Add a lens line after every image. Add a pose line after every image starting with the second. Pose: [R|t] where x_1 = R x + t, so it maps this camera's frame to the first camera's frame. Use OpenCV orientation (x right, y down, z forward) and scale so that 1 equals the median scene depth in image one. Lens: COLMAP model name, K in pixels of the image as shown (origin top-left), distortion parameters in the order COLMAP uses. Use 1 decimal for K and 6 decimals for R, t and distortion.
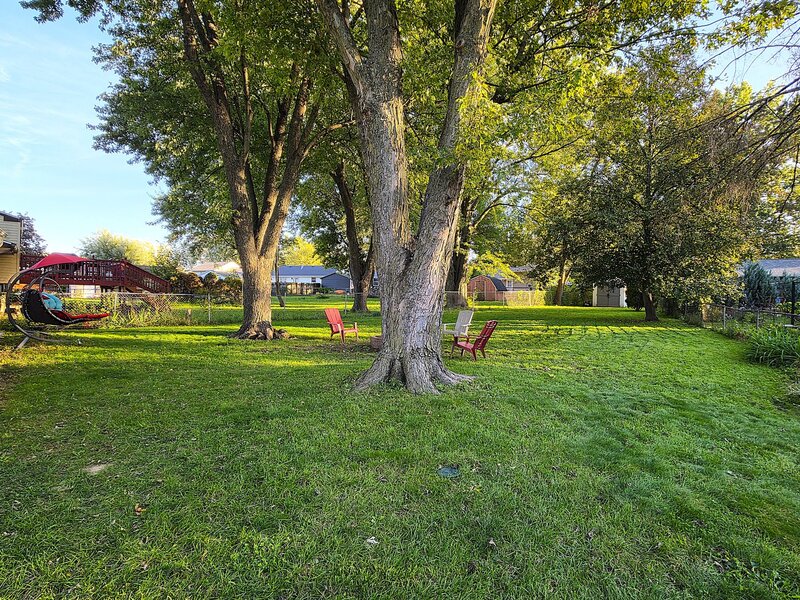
lens RADIAL K [[422.7, 0, 401.9], [0, 422.7, 298.2], [0, 0, 1]] dist [-0.001399, 0.000007]
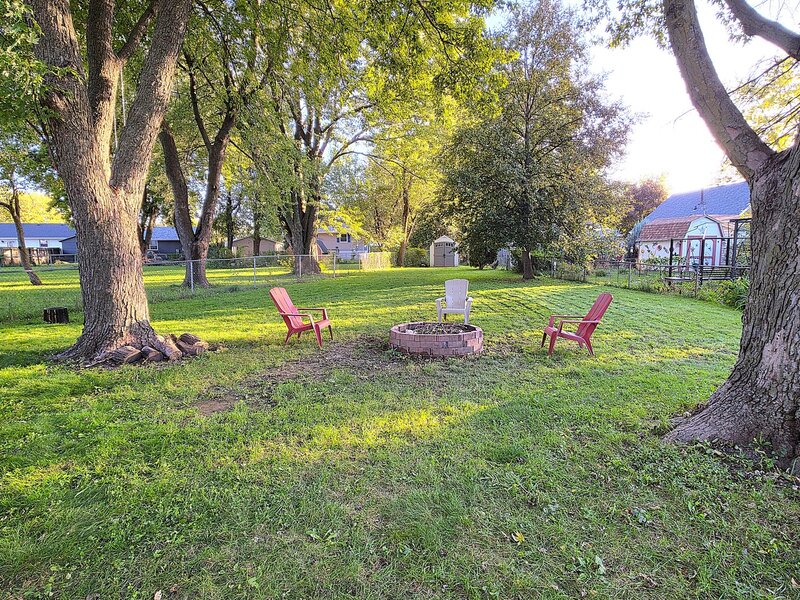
lens RADIAL K [[422.7, 0, 400.5], [0, 422.7, 298.2], [0, 0, 1]] dist [-0.001399, 0.000007]
pose [[0.864285, -0.072557, 0.497742, -0.293749], [0.028612, 0.995031, 0.095366, -0.010577], [-0.502188, -0.068182, 0.862067, 0.404673]]
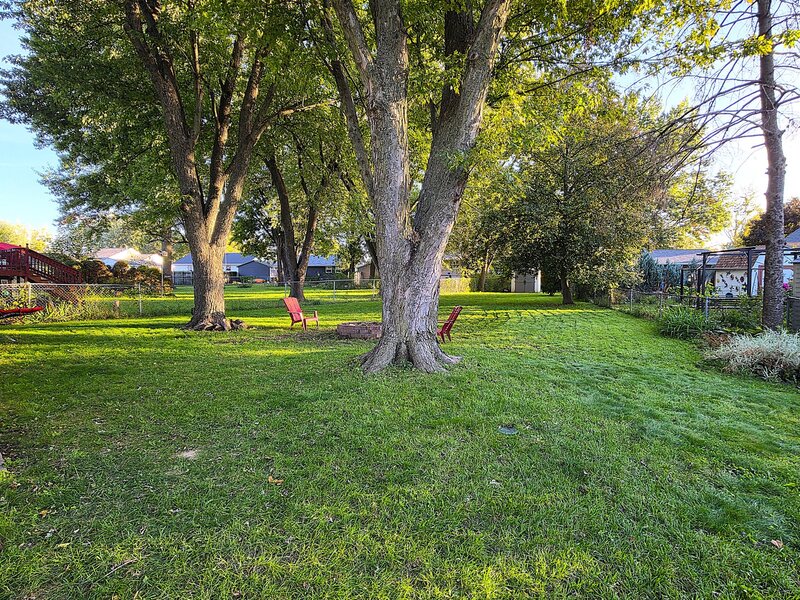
lens RADIAL K [[422.7, 0, 400.9], [0, 422.7, 298.7], [0, 0, 1]] dist [-0.001399, 0.000007]
pose [[0.980470, -0.016357, 0.195986, -0.101303], [0.010543, 0.999474, 0.030671, -0.000738], [-0.196384, -0.028006, 0.980127, -0.025376]]
